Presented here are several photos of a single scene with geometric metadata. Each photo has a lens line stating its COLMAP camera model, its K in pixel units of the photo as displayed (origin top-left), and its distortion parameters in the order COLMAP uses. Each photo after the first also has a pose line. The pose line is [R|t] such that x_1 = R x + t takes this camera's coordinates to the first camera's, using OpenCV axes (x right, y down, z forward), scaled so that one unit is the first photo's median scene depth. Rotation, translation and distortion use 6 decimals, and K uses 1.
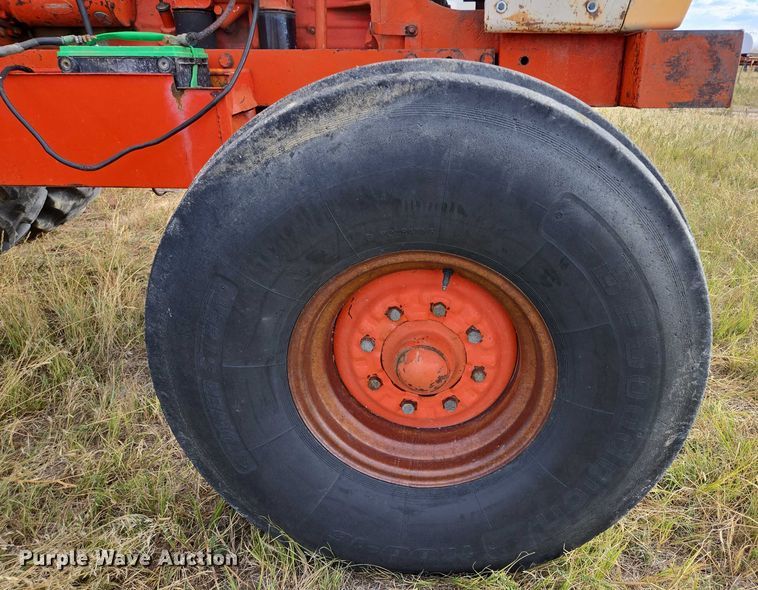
lens RADIAL K [[596.8, 0, 386.4], [0, 596.8, 298.1], [0, 0, 1]] dist [0.006074, 0.002810]
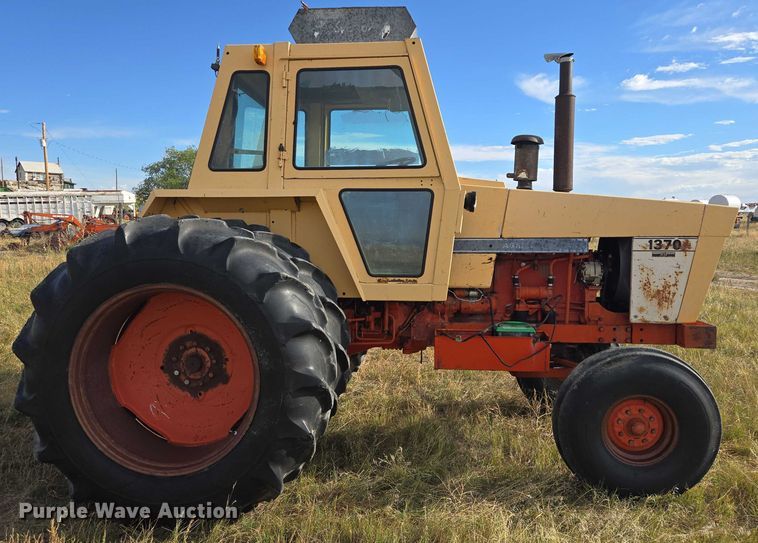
lens RADIAL K [[607.1, 0, 376.0], [0, 607.1, 273.8], [0, 0, 1]] dist [0.069812, -0.022857]
pose [[0.999990, -0.000587, -0.004413, -1.432040], [-0.000664, 0.960516, -0.278224, 0.248930], [0.004402, 0.278224, 0.960506, -2.683659]]
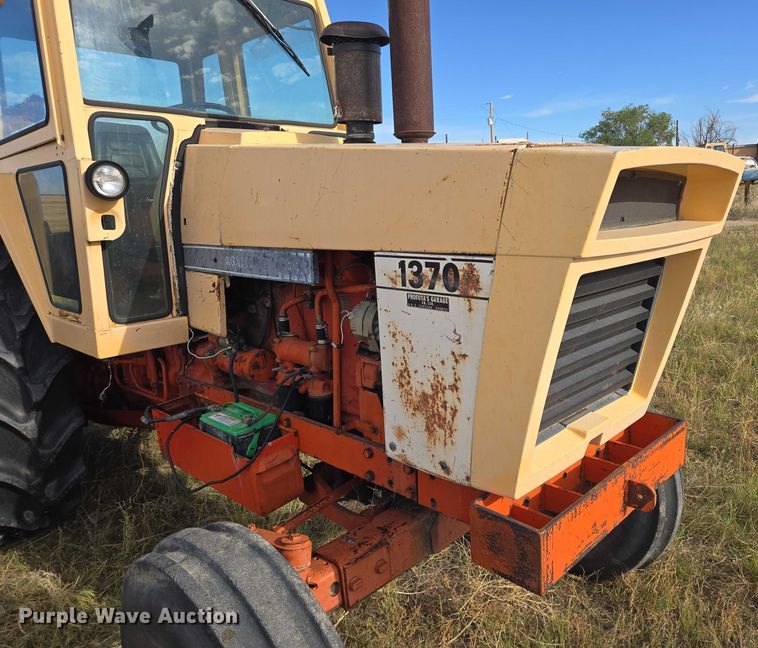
lens RADIAL K [[582.2, 0, 429.7], [0, 582.2, 324.8], [0, 0, 1]] dist [0.061946, -0.044229]
pose [[0.790416, 0.093409, -0.605407, 1.213151], [-0.172943, 0.982128, -0.074260, -0.810918], [0.587651, 0.163397, 0.792444, -0.003591]]
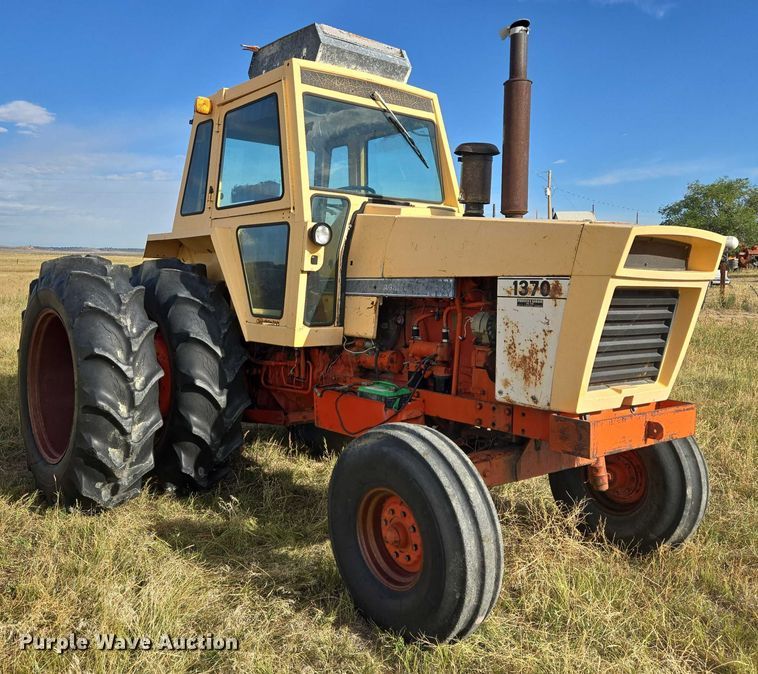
lens RADIAL K [[709.0, 0, 350.3], [0, 709.0, 315.7], [0, 0, 1]] dist [0.043452, 0.000000]
pose [[0.681382, 0.042421, -0.730697, 2.066682], [-0.262348, 0.946141, -0.189713, -0.141393], [0.683294, 0.320964, 0.655813, -1.417075]]
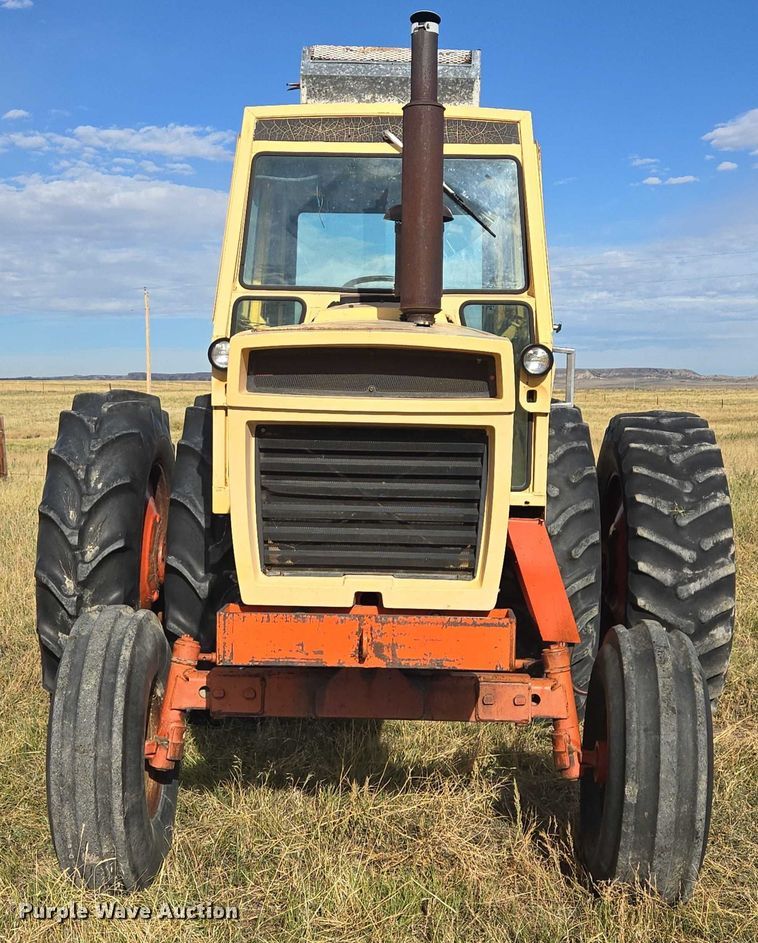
lens RADIAL K [[1384.5, 0, 371.5], [0, 1384.5, 470.0], [0, 0, 1]] dist [0.056577, 0.000000]
pose [[0.064396, 0.029551, -0.997487, 4.496332], [-0.356492, 0.934287, 0.004665, -1.050550], [0.932076, 0.355296, 0.070699, 1.146805]]
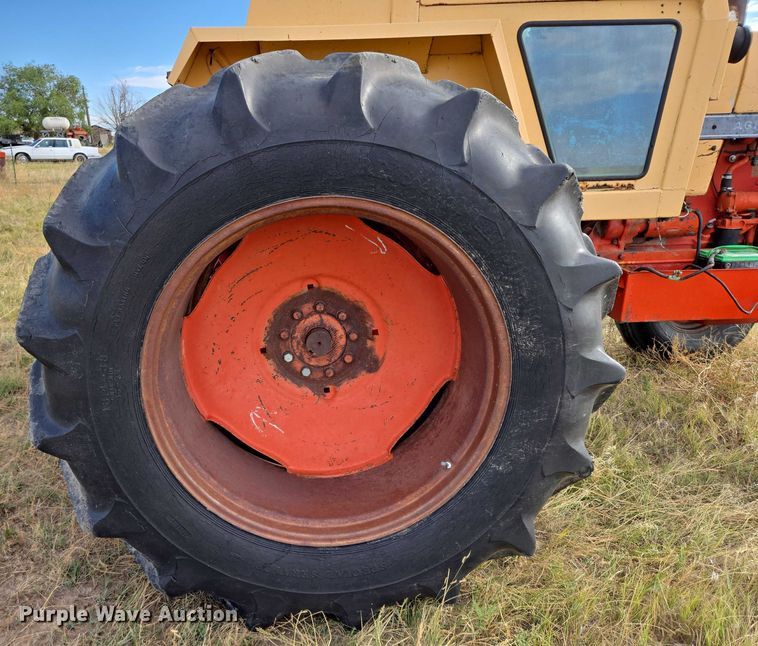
lens RADIAL K [[593.8, 0, 305.8], [0, 593.8, 330.7], [0, 0, 1]] dist [0.072850, -0.038329]
pose [[0.993739, -0.052914, 0.098407, -2.704677], [0.059987, 0.995716, -0.070370, -0.123637], [-0.094262, 0.075832, 0.992655, -1.170329]]
